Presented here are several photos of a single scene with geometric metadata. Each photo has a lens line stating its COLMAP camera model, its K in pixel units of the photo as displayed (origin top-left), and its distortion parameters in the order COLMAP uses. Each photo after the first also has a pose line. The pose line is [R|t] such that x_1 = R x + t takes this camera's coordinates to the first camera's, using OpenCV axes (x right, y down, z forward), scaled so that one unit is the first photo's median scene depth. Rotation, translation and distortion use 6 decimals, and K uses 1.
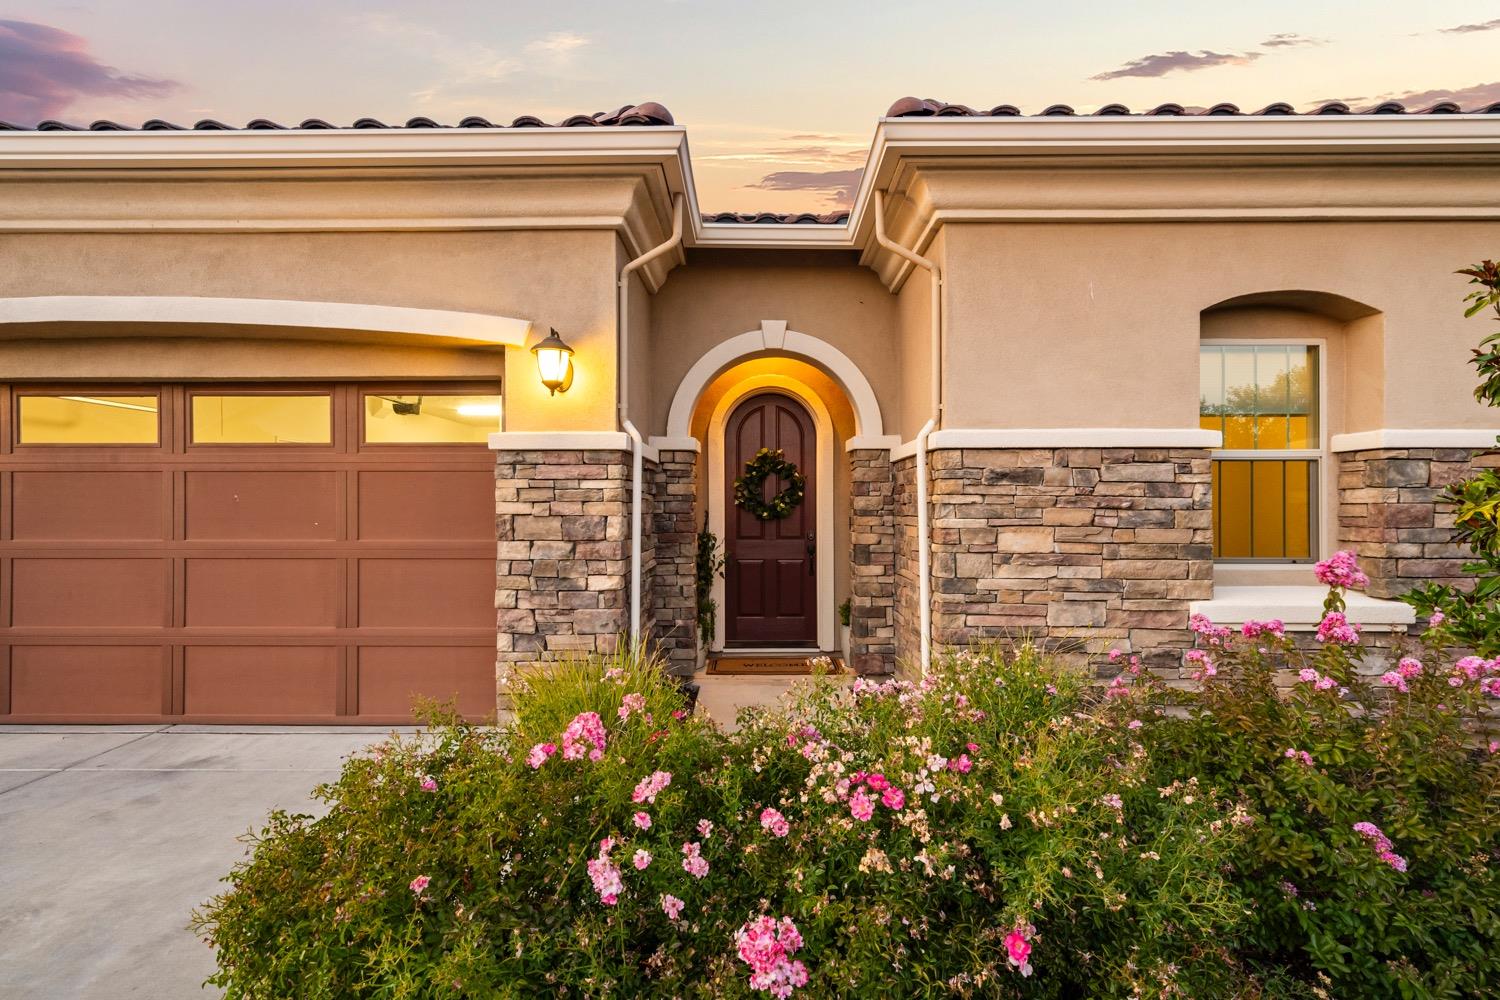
lens RADIAL K [[732.8, 0, 750.0], [0, 732.8, 500.0], [0, 0, 1]] dist [-0.000586, -0.000034]
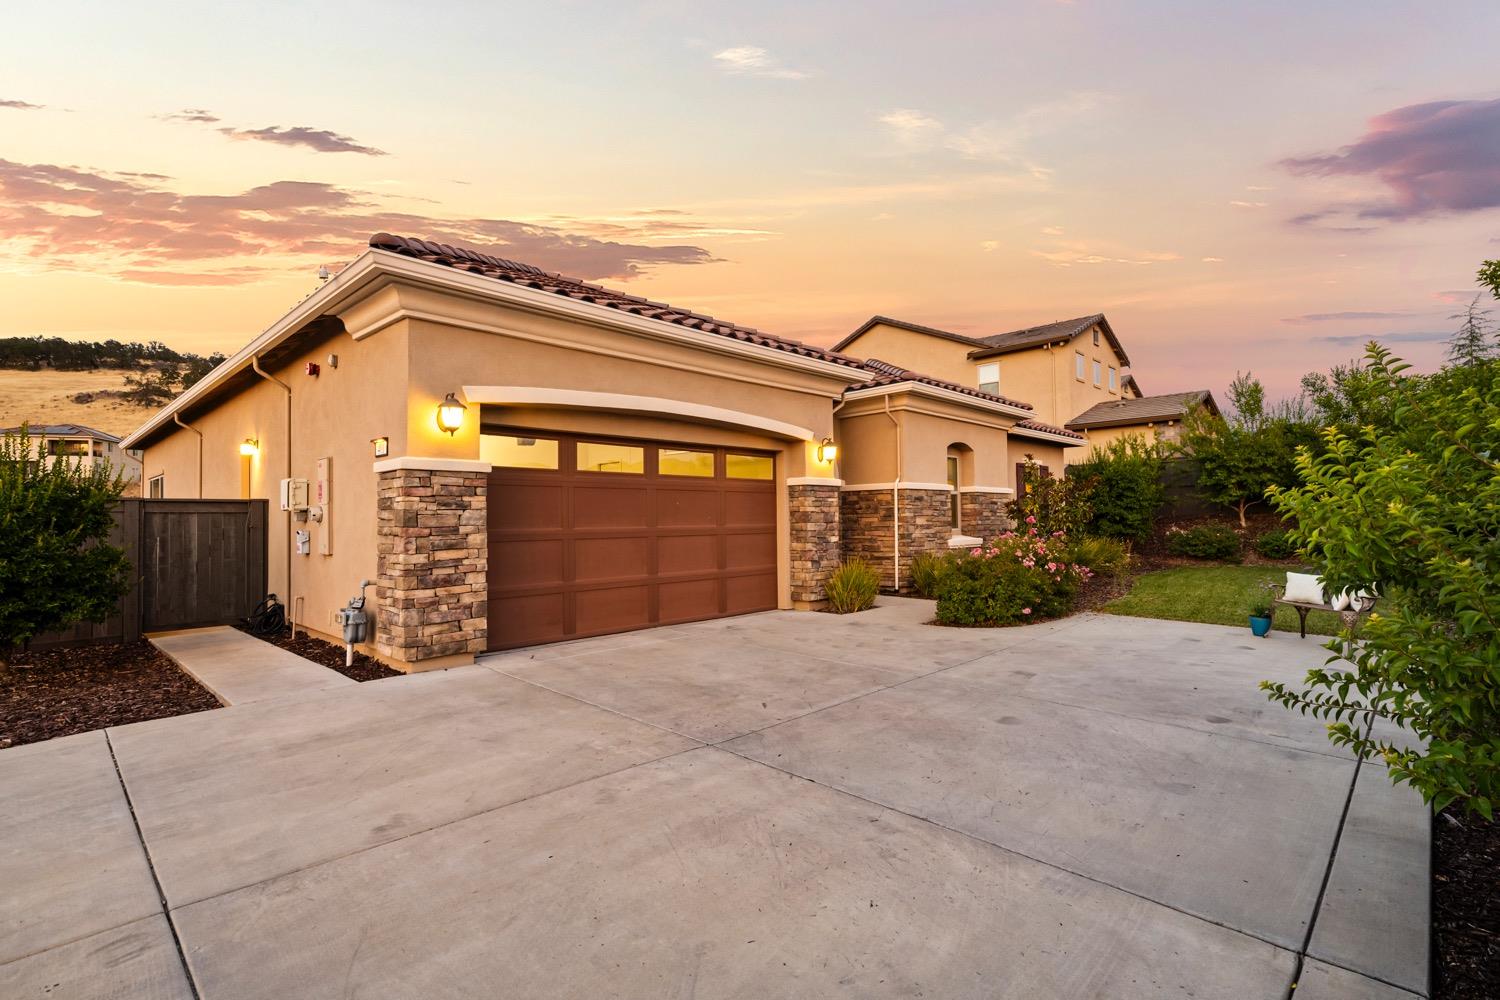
lens RADIAL K [[704.8, 0, 750.0], [0, 704.8, 500.0], [0, 0, 1]] dist [0.000099, 0.000077]
pose [[0.681340, 0.013973, 0.731834, -2.152819], [0.012317, 0.999457, -0.030550, 0.050162], [-0.731864, 0.029829, 0.680798, -0.429697]]
